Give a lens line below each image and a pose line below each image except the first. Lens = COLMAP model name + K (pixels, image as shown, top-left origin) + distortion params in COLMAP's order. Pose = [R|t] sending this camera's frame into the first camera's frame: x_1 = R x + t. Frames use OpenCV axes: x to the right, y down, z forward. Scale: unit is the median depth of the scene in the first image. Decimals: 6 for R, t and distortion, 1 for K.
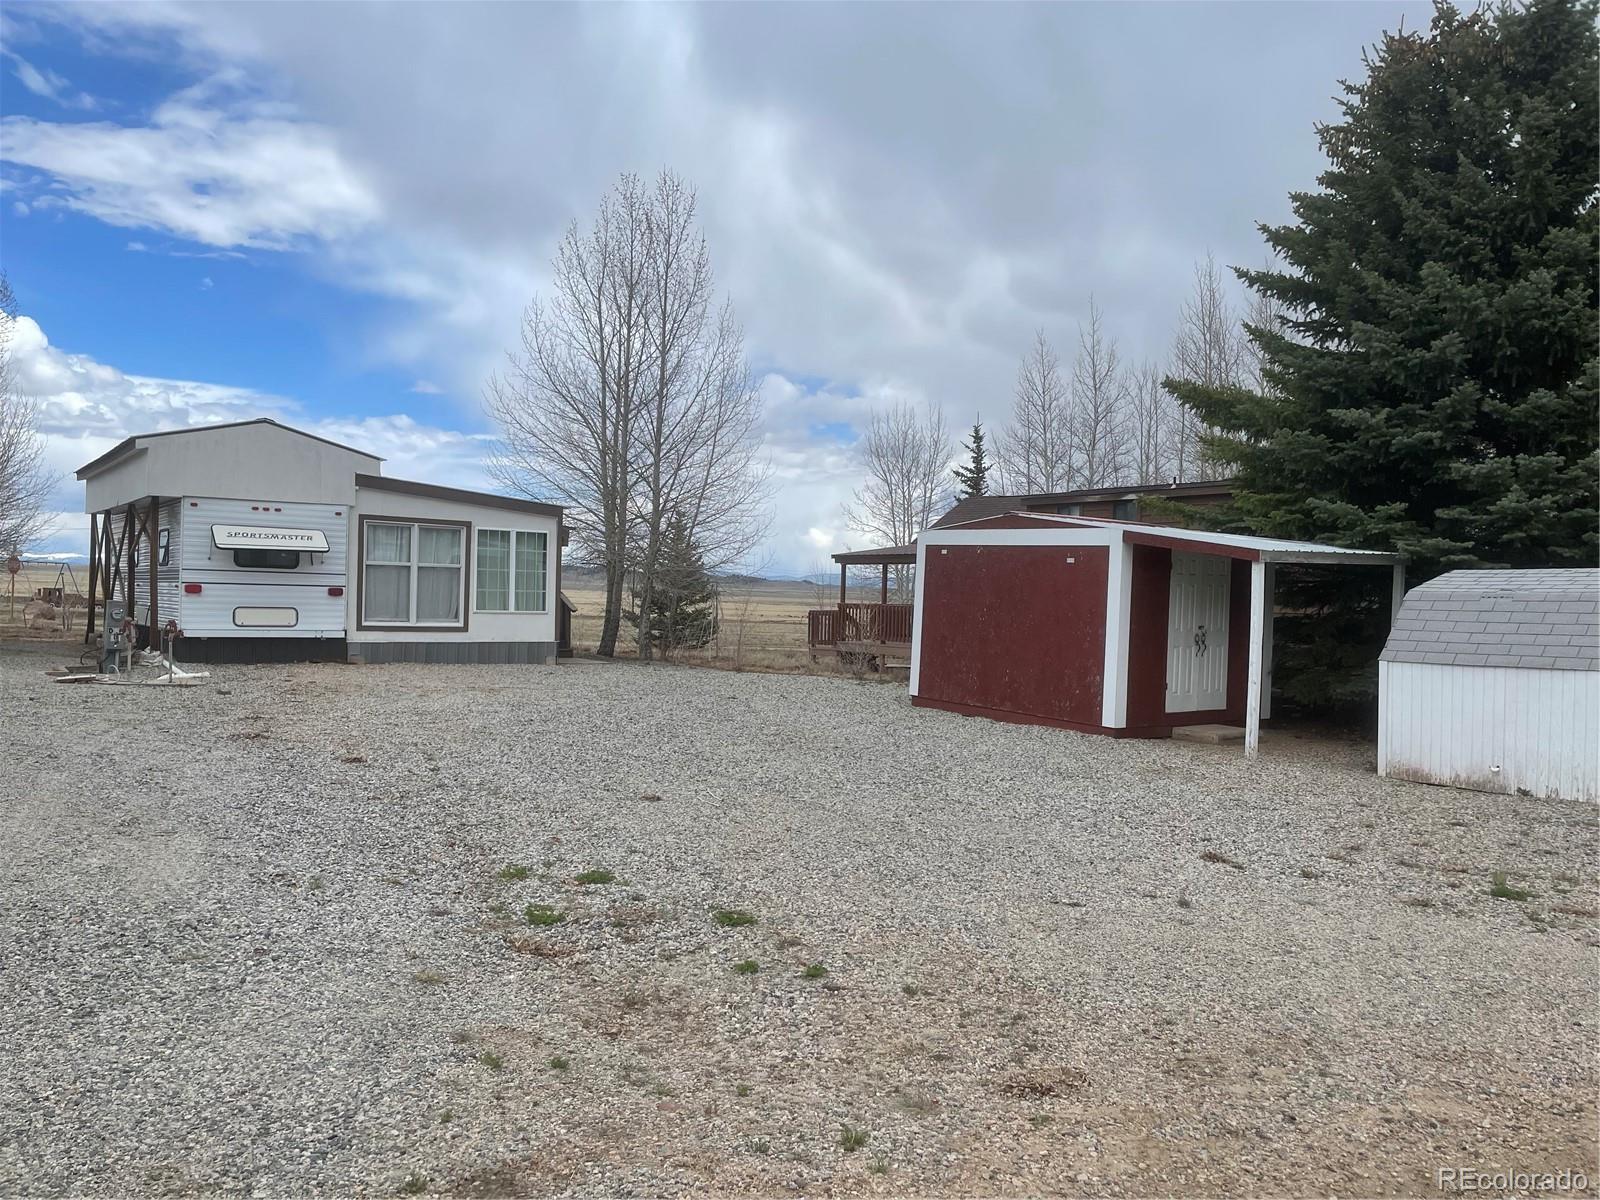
lens RADIAL K [[1207.3, 0, 799.5], [0, 1207.3, 602.5], [0, 0, 1]] dist [0.009418, -0.009508]
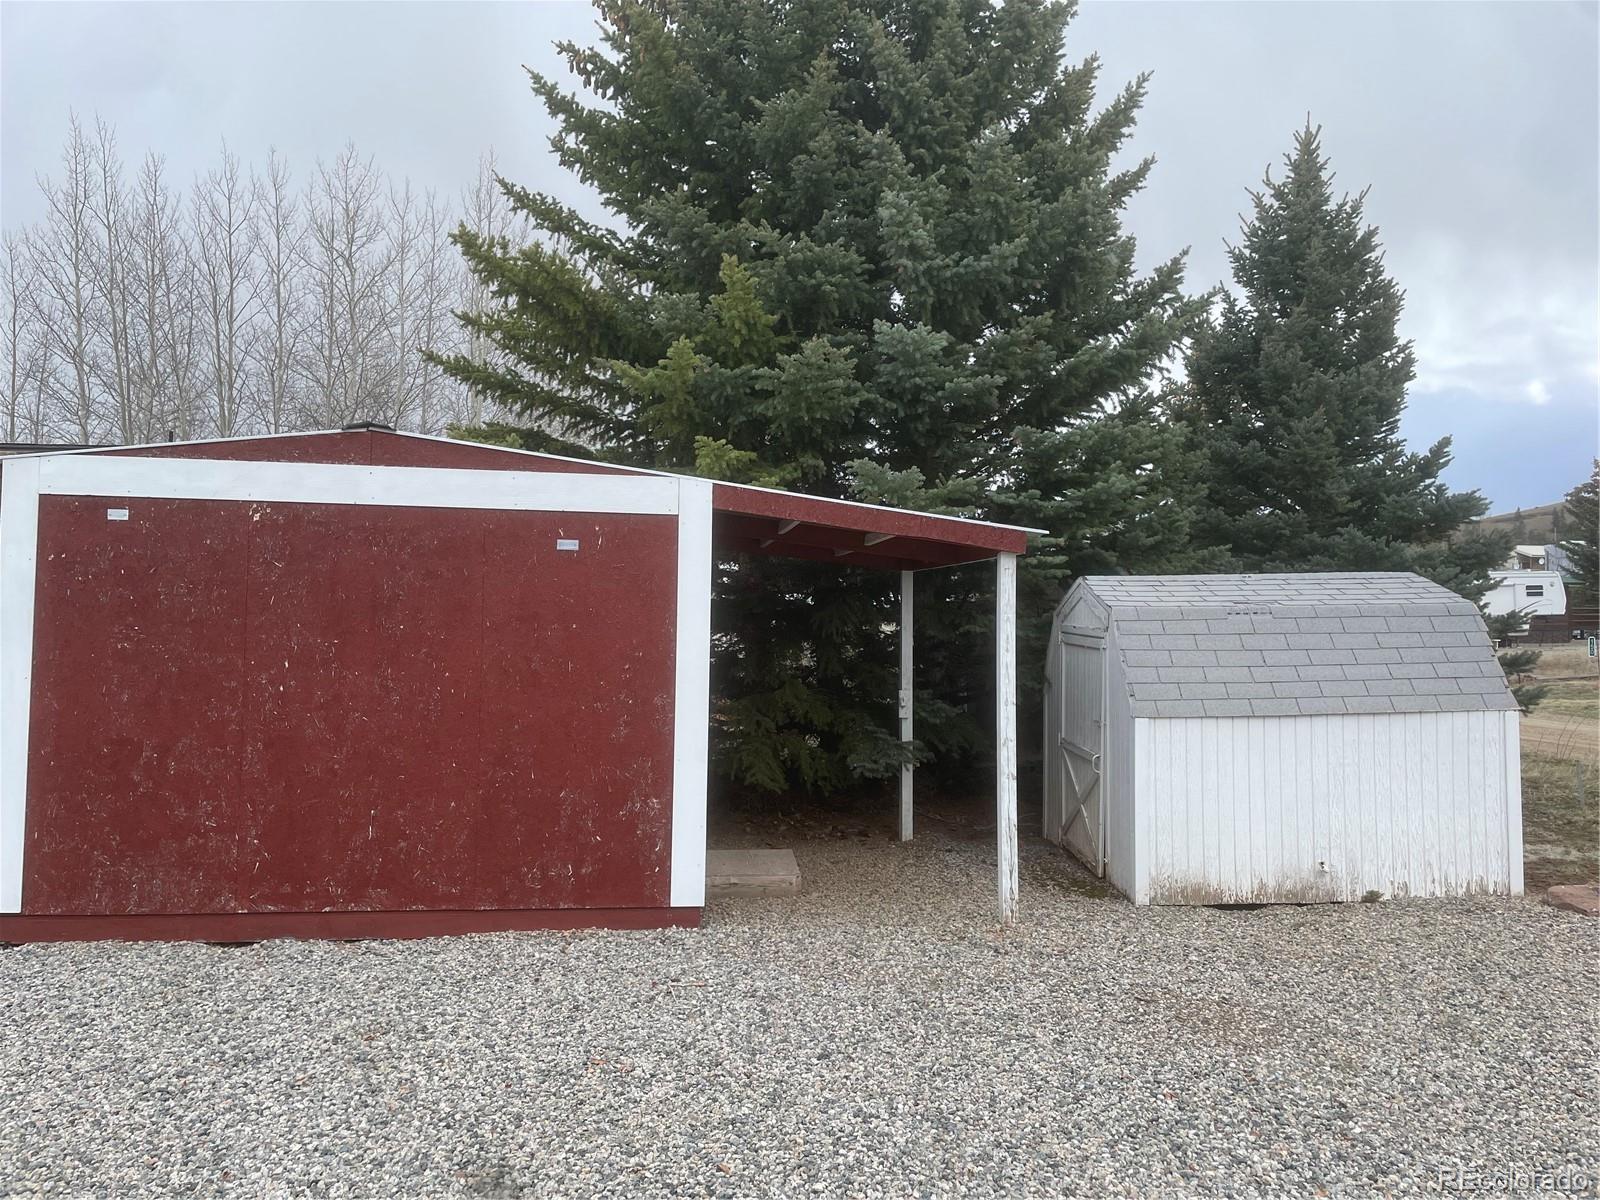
lens RADIAL K [[1207.3, 0, 801.0], [0, 1207.3, 597.3], [0, 0, 1]] dist [0.009418, -0.009508]
pose [[0.465605, 0.000503, 0.884992, -0.156702], [0.016105, 0.999829, -0.009042, -0.013089], [-0.884846, 0.018463, 0.465518, 0.870936]]
